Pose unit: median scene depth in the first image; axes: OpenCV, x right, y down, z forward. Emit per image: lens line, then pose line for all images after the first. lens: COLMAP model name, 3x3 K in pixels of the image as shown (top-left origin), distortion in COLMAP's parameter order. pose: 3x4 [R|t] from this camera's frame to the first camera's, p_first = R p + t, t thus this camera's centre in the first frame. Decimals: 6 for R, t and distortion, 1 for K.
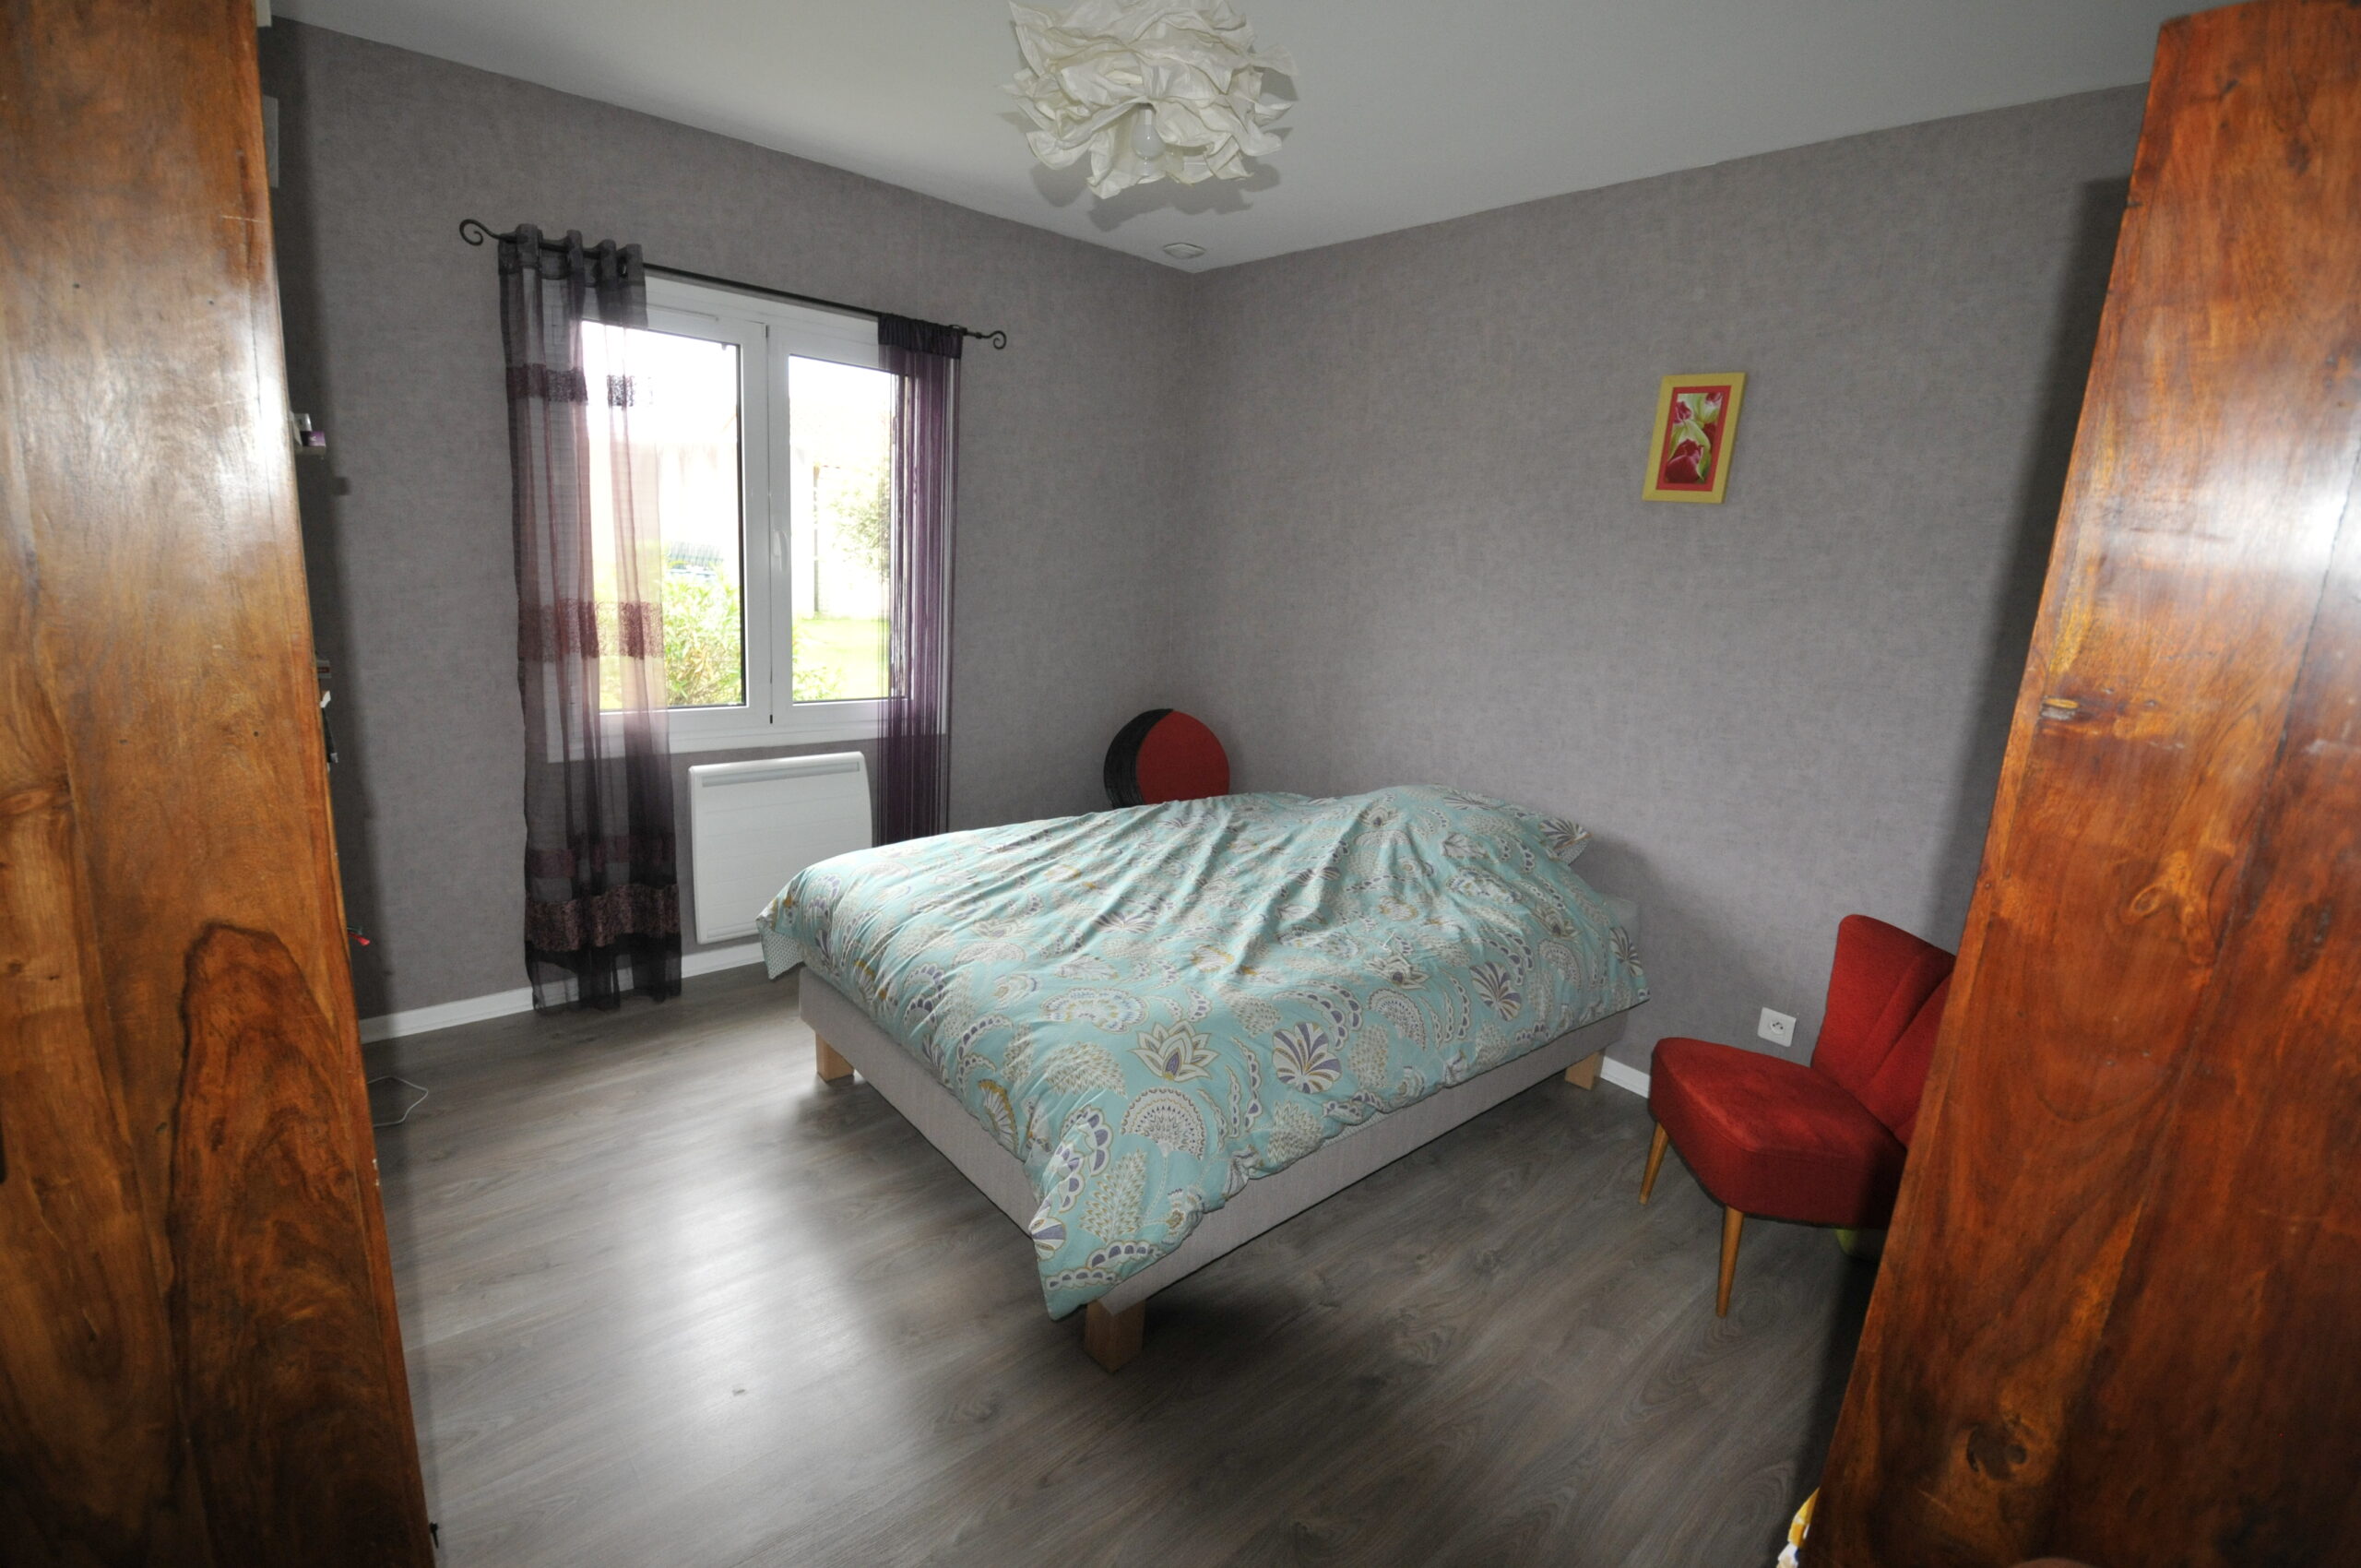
lens RADIAL K [[1036.6, 0, 1168.8], [0, 1036.6, 783.7], [0, 0, 1]] dist [0.001222, -0.017164]
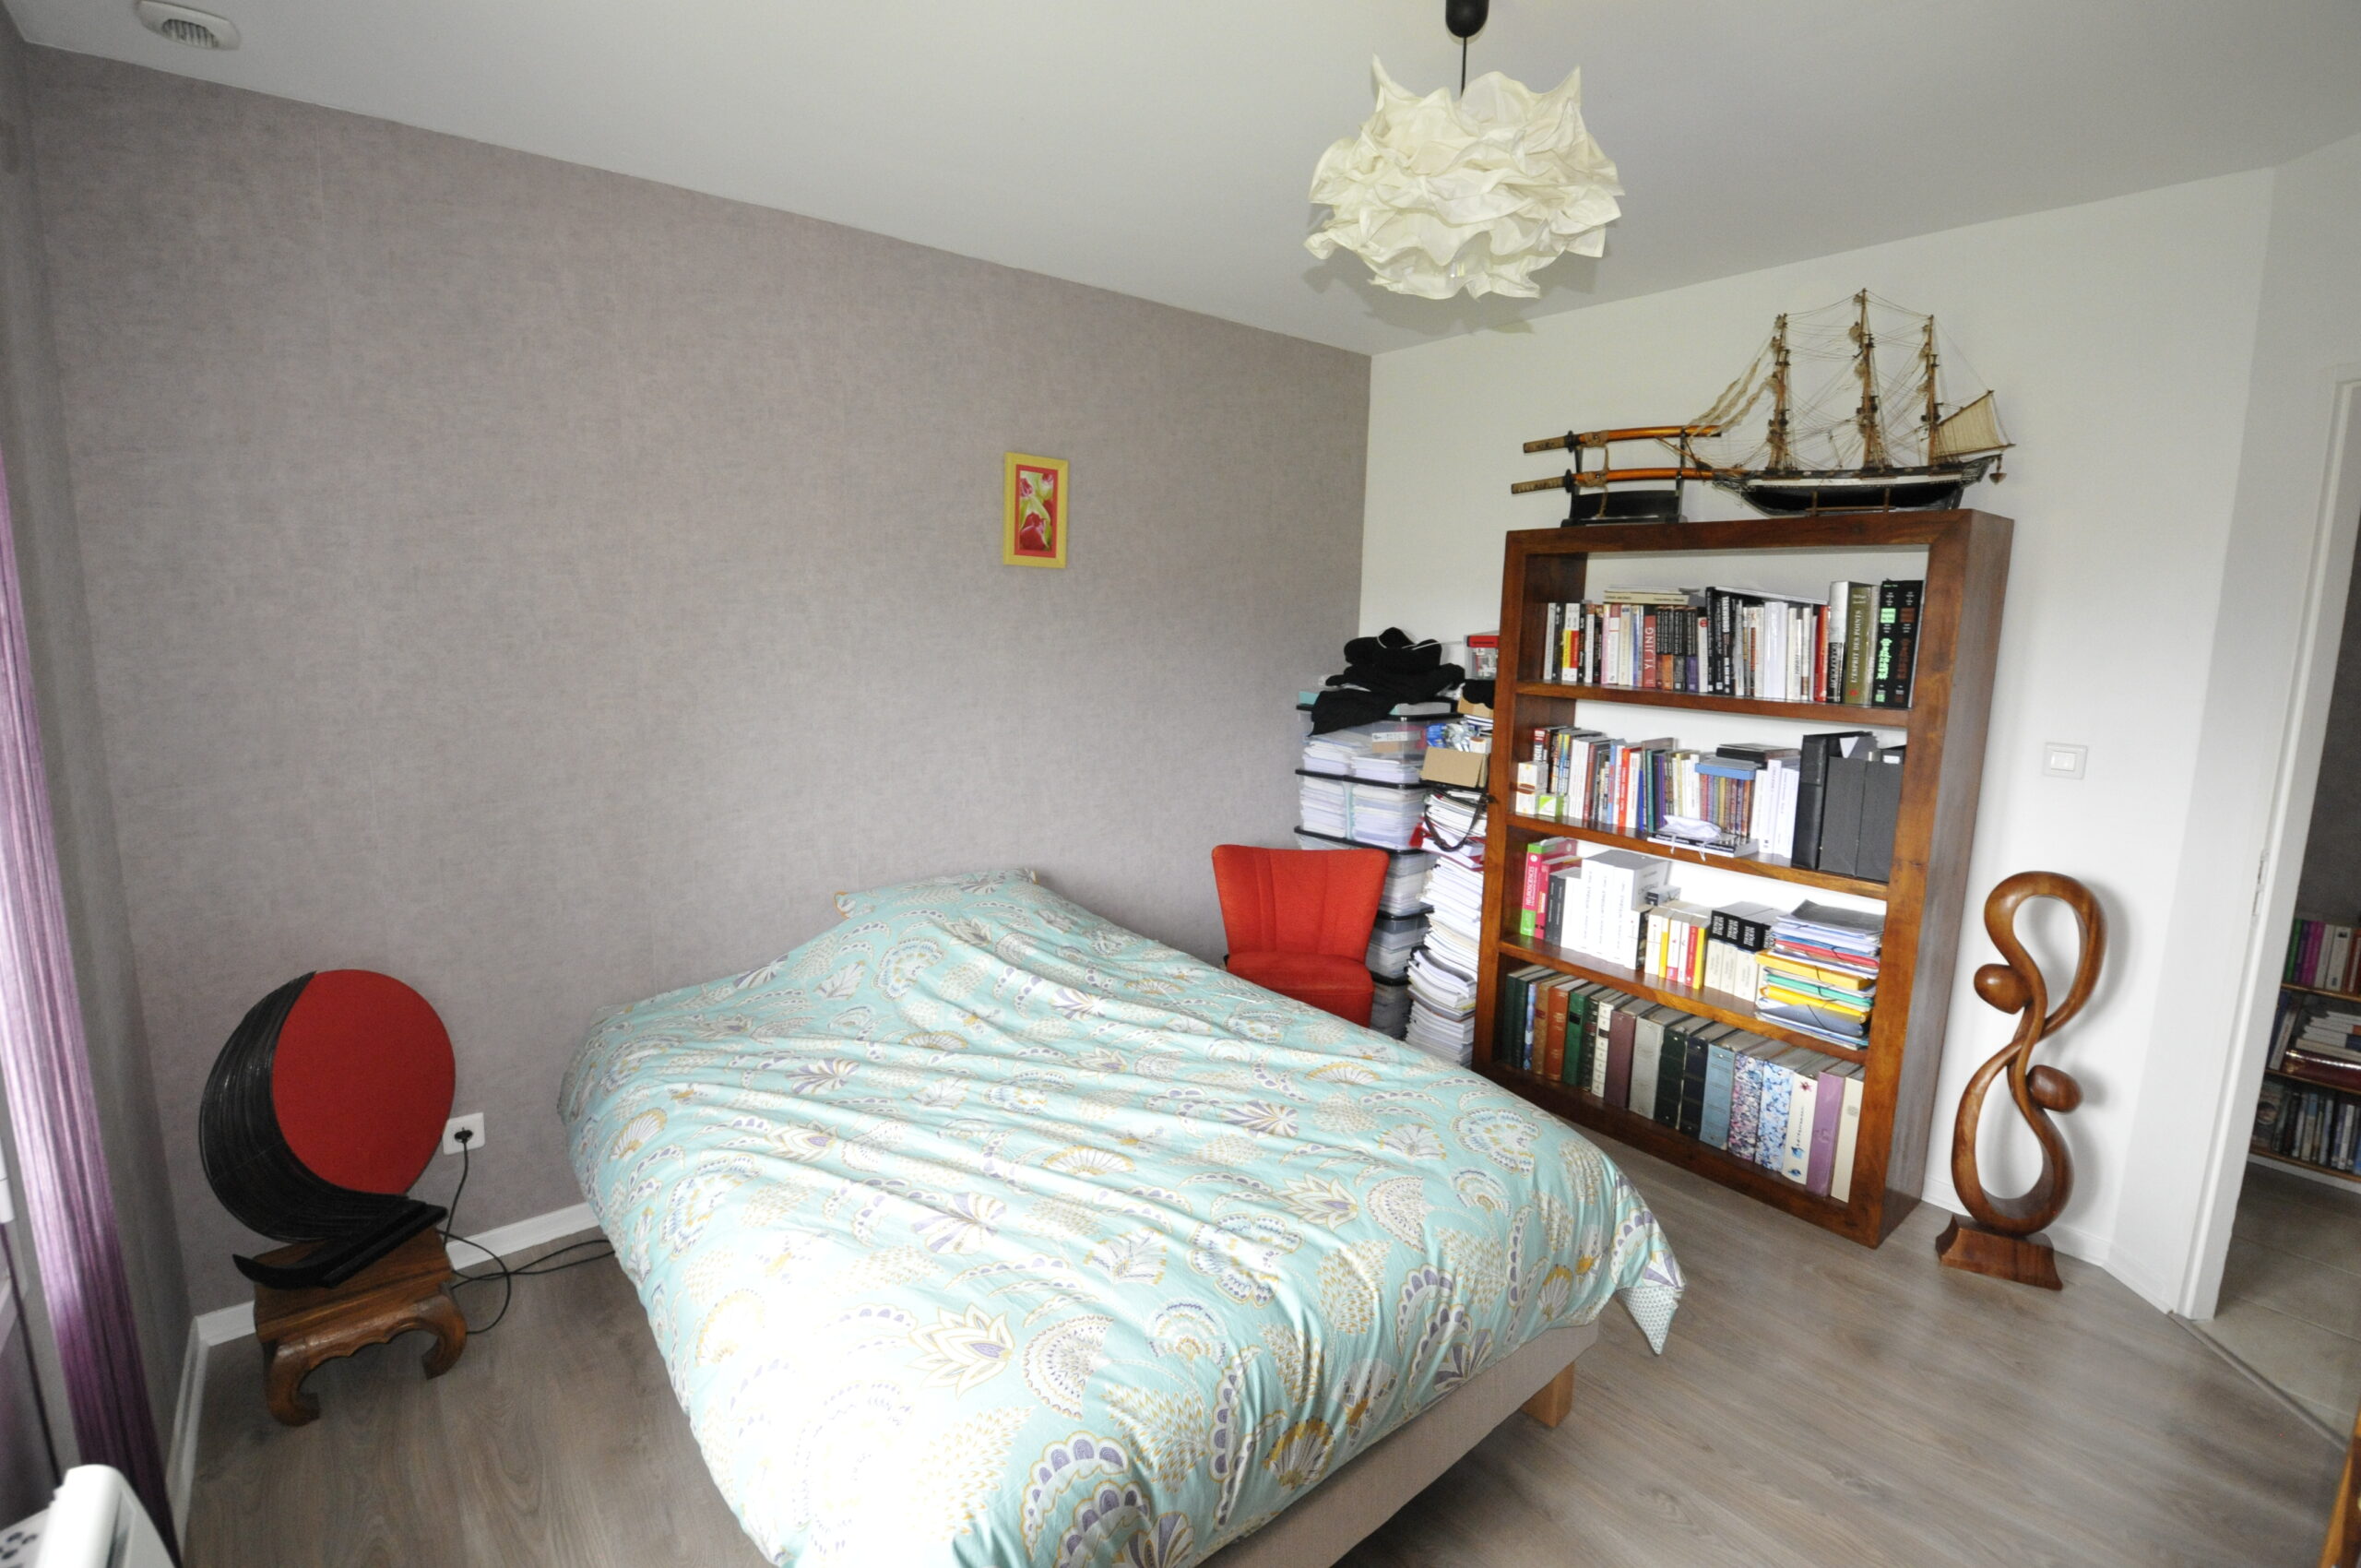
lens RADIAL K [[1036.6, 0, 1163.6], [0, 1036.6, 777.0], [0, 0, 1]] dist [0.001222, -0.017164]
pose [[0.026714, -0.221118, 0.974881, -0.671010], [0.215294, 0.953615, 0.210395, -0.263771], [-0.976184, 0.204266, 0.073080, 0.836379]]
